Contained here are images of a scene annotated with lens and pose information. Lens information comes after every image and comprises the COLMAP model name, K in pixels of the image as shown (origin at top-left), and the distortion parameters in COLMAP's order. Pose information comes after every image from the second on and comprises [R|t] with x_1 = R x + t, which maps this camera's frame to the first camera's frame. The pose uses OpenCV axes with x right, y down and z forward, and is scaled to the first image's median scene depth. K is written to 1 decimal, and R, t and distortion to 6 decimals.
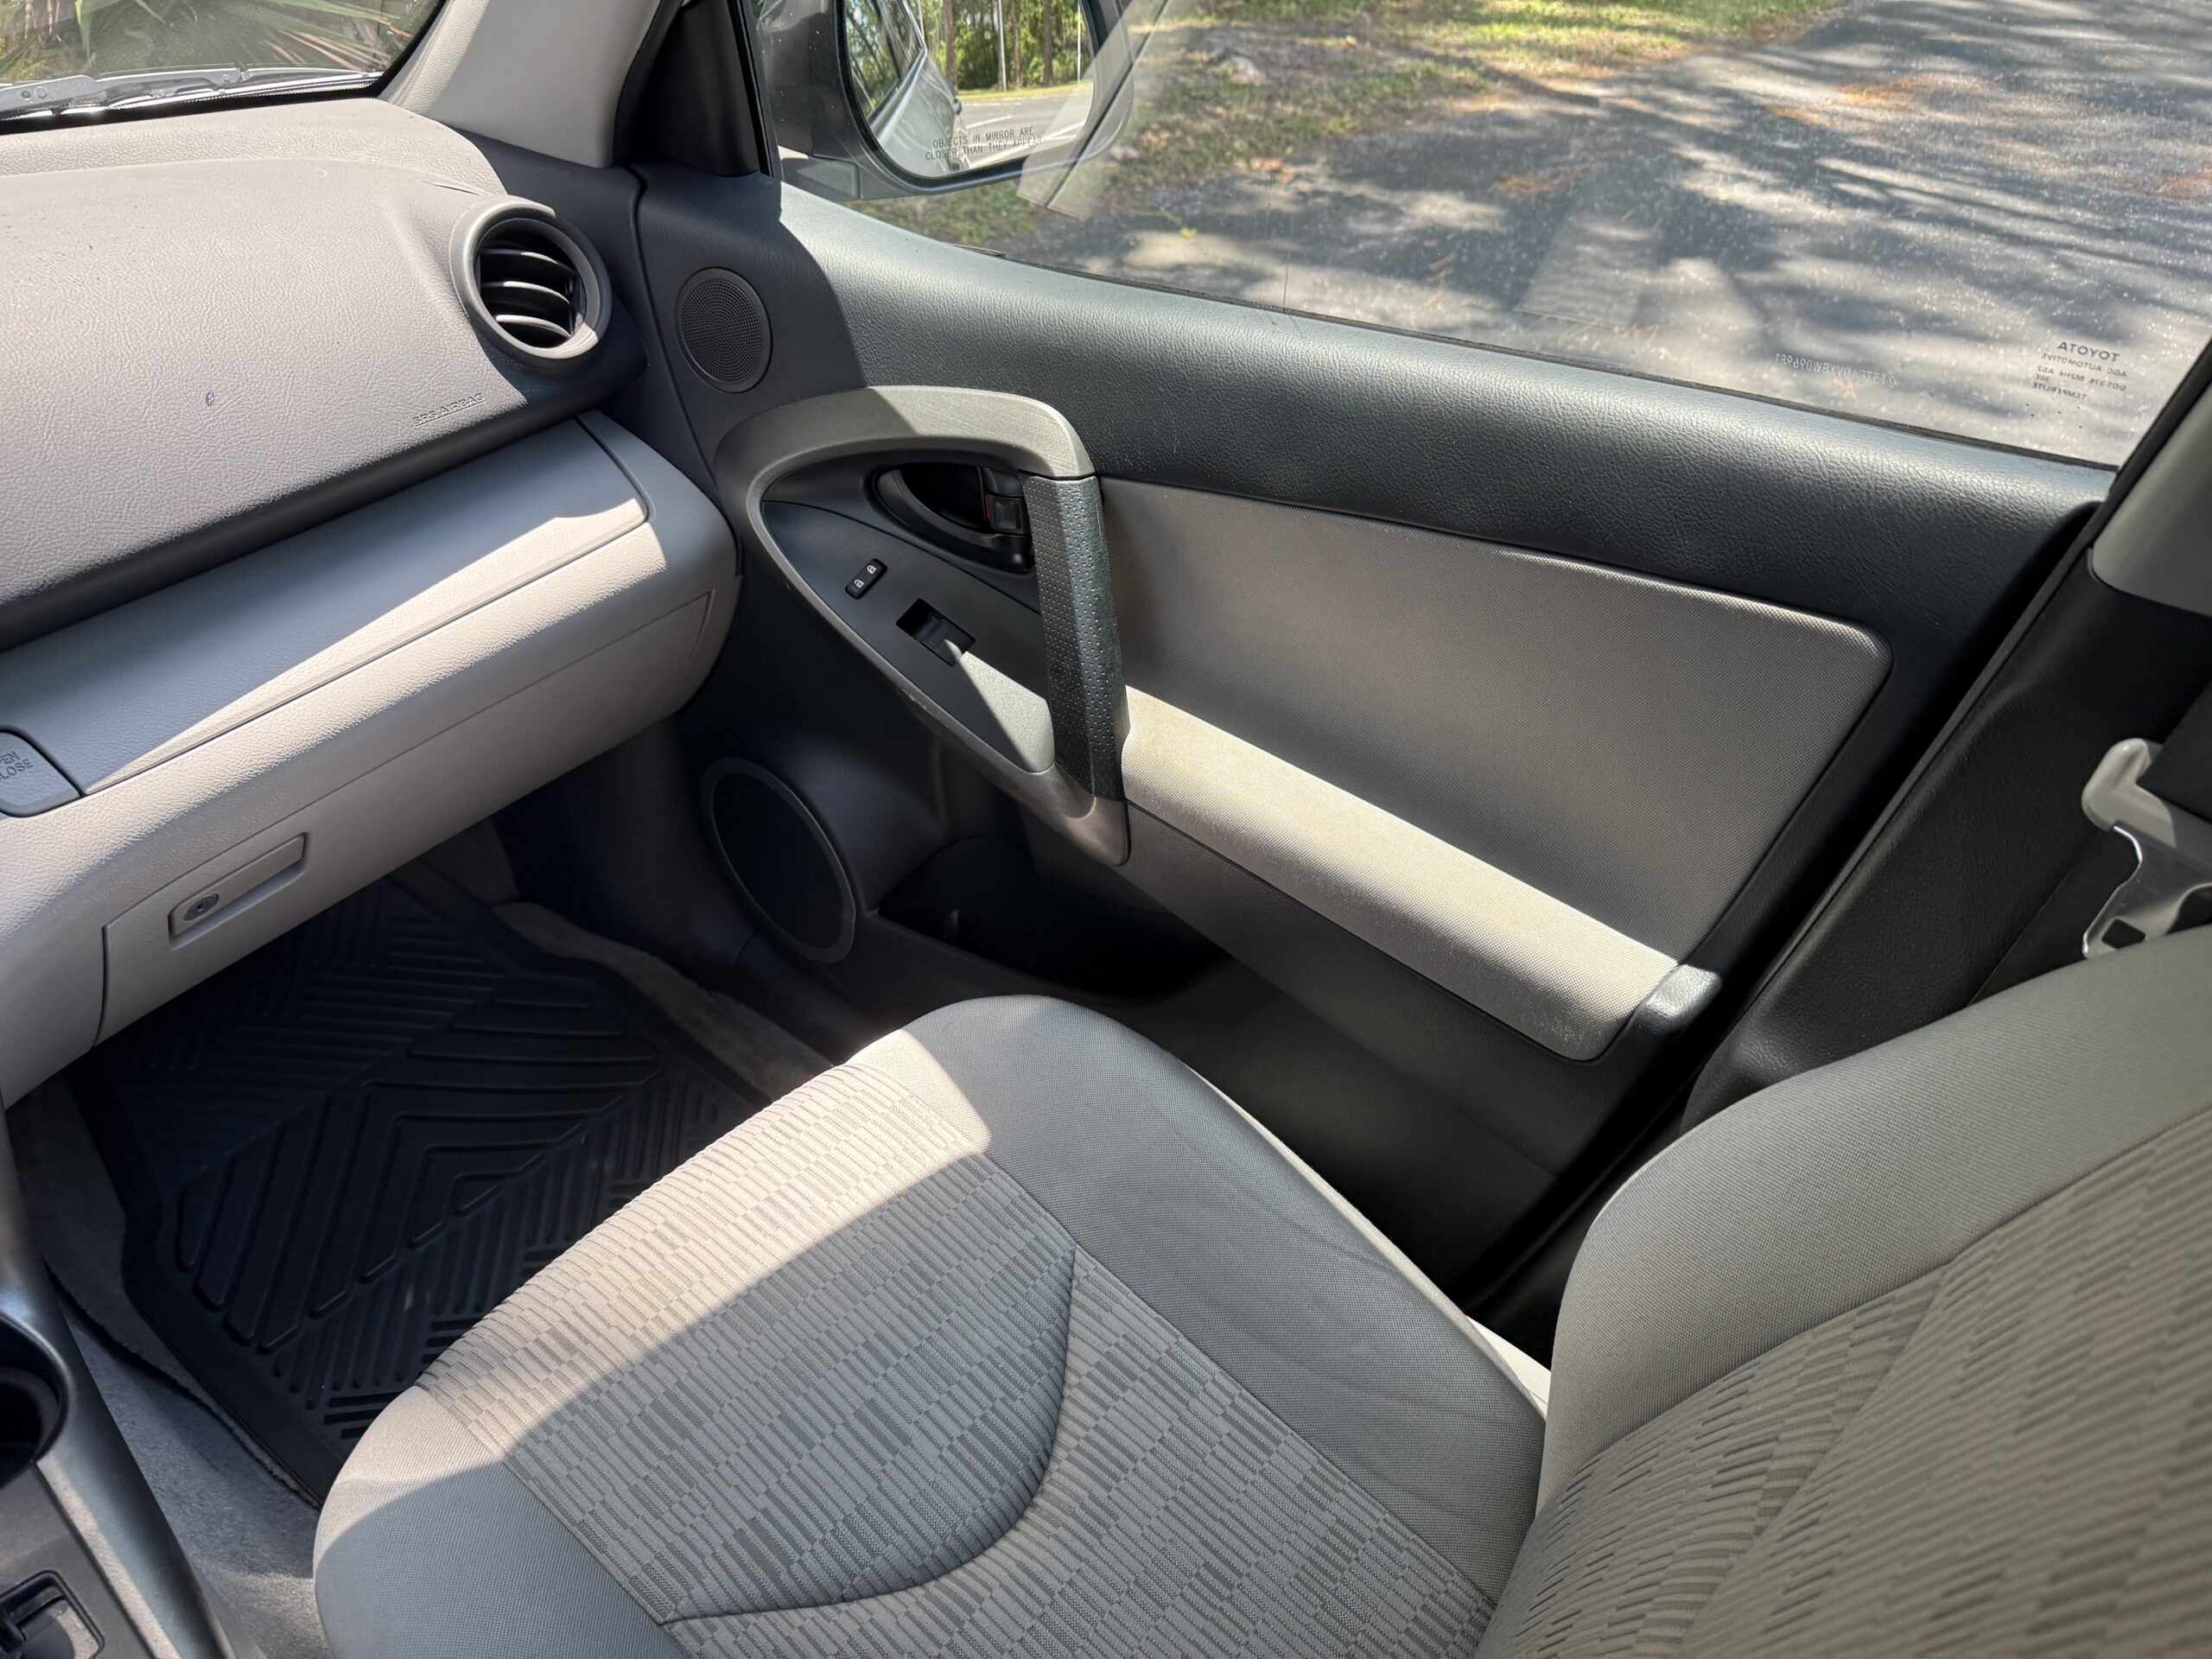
lens RADIAL K [[1569.7, 0, 1102.3], [0, 1569.7, 824.3], [0, 0, 1]] dist [0.029728, -0.050192]
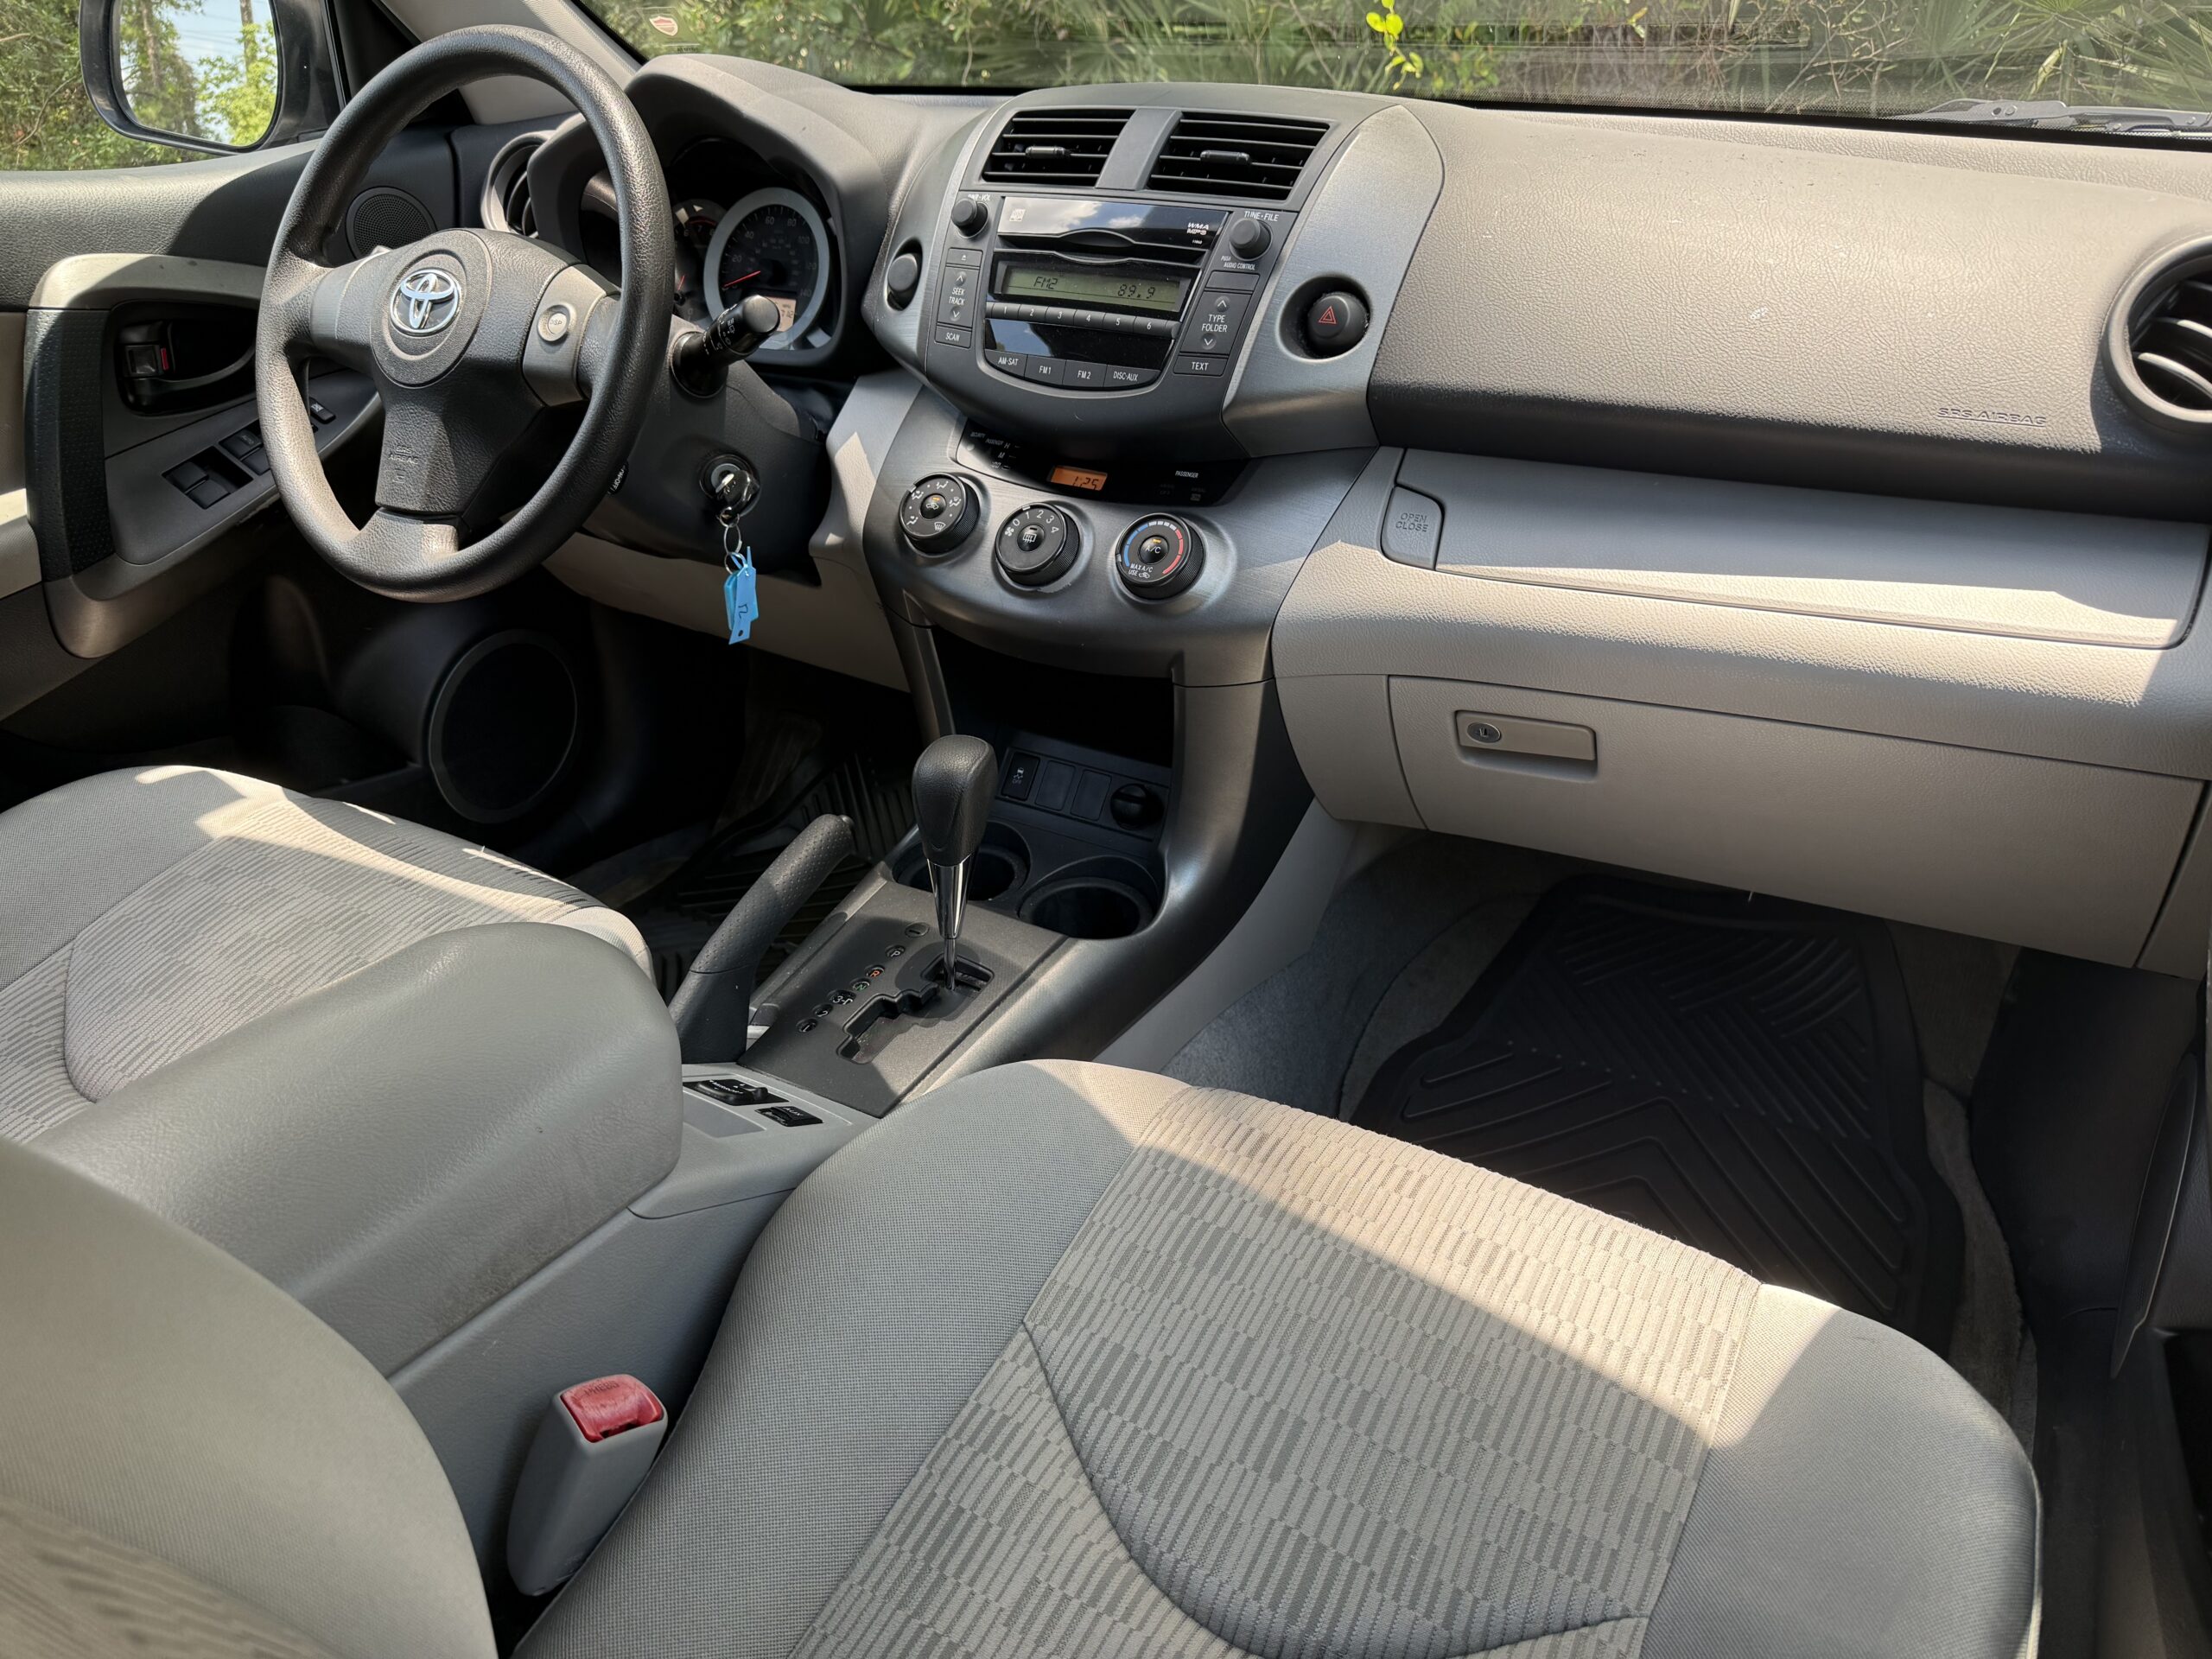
lens RADIAL K [[1569.7, 0, 1123.9], [0, 1569.7, 843.5], [0, 0, 1]] dist [0.029728, -0.050192]
pose [[0.170237, 0.441677, -0.880875, 0.368633], [-0.589694, 0.761852, 0.268034, -0.031227], [0.789481, 0.473818, 0.390149, 0.378132]]
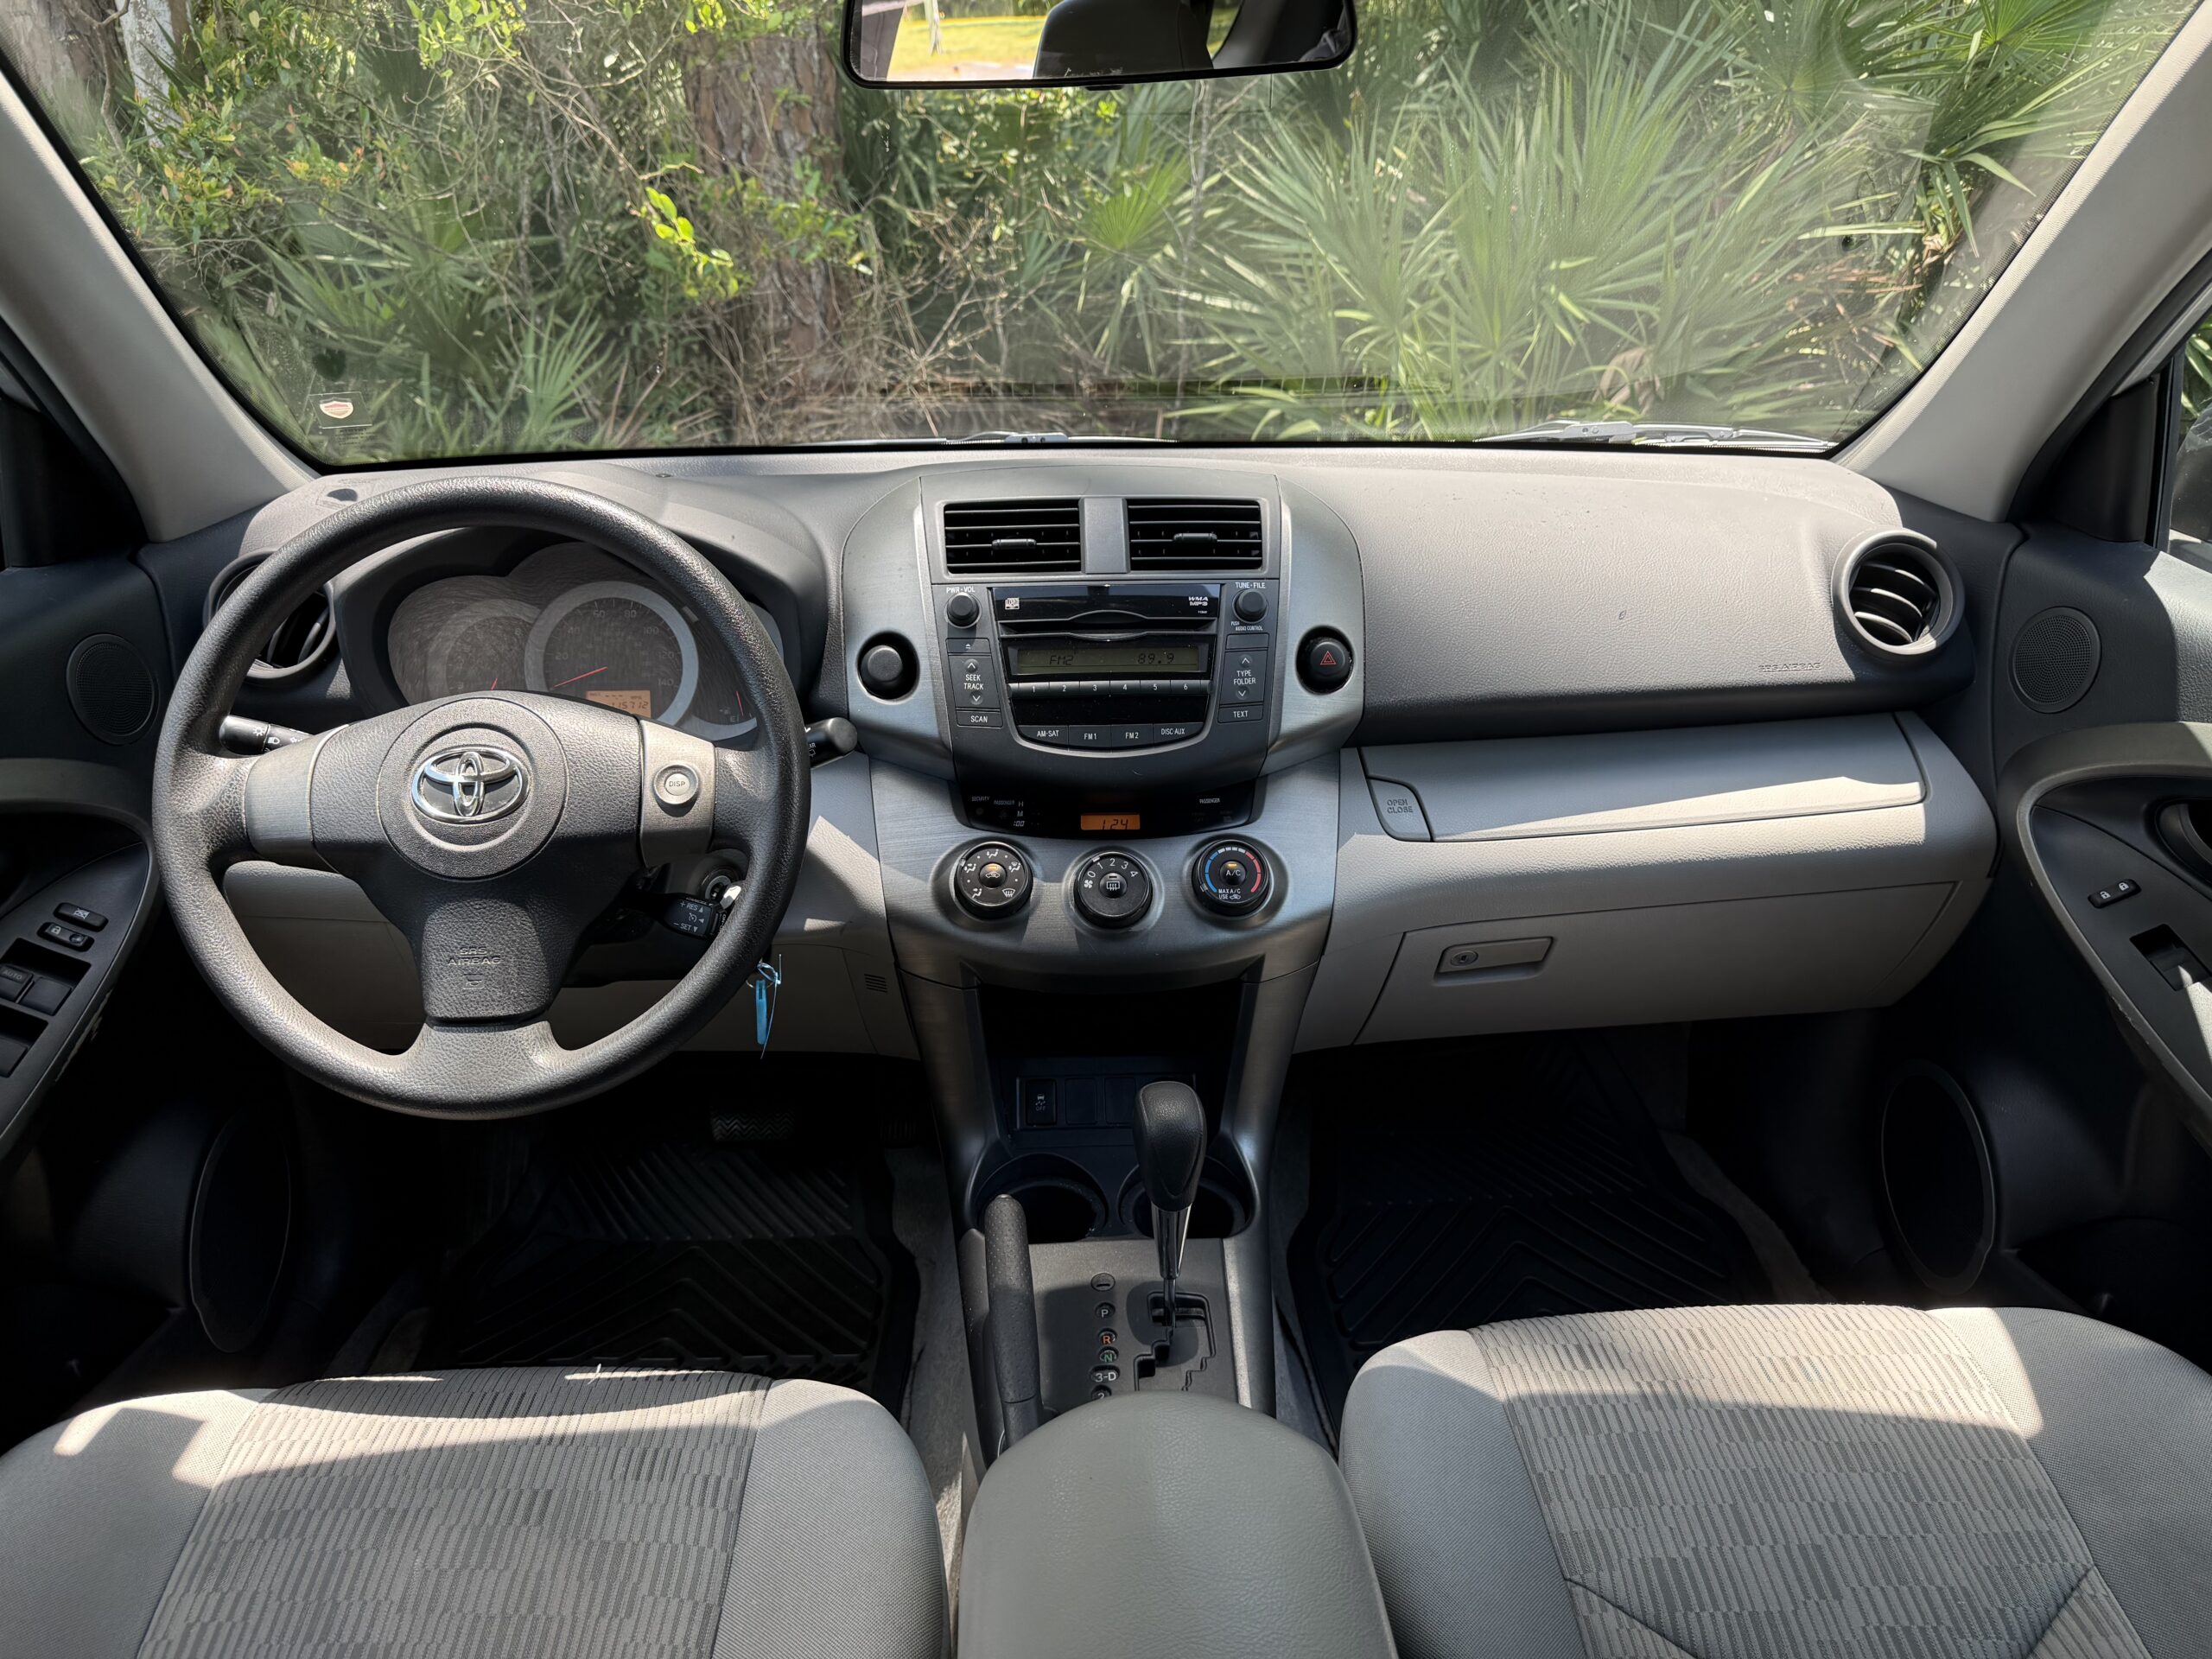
lens RADIAL K [[1569.7, 0, 1112.5], [0, 1569.7, 835.1], [0, 0, 1]] dist [0.029728, -0.050192]
pose [[0.674088, 0.245420, -0.696688, 0.126370], [-0.424850, 0.900381, -0.093895, 0.199264], [0.604241, 0.359281, 0.711203, -0.167866]]
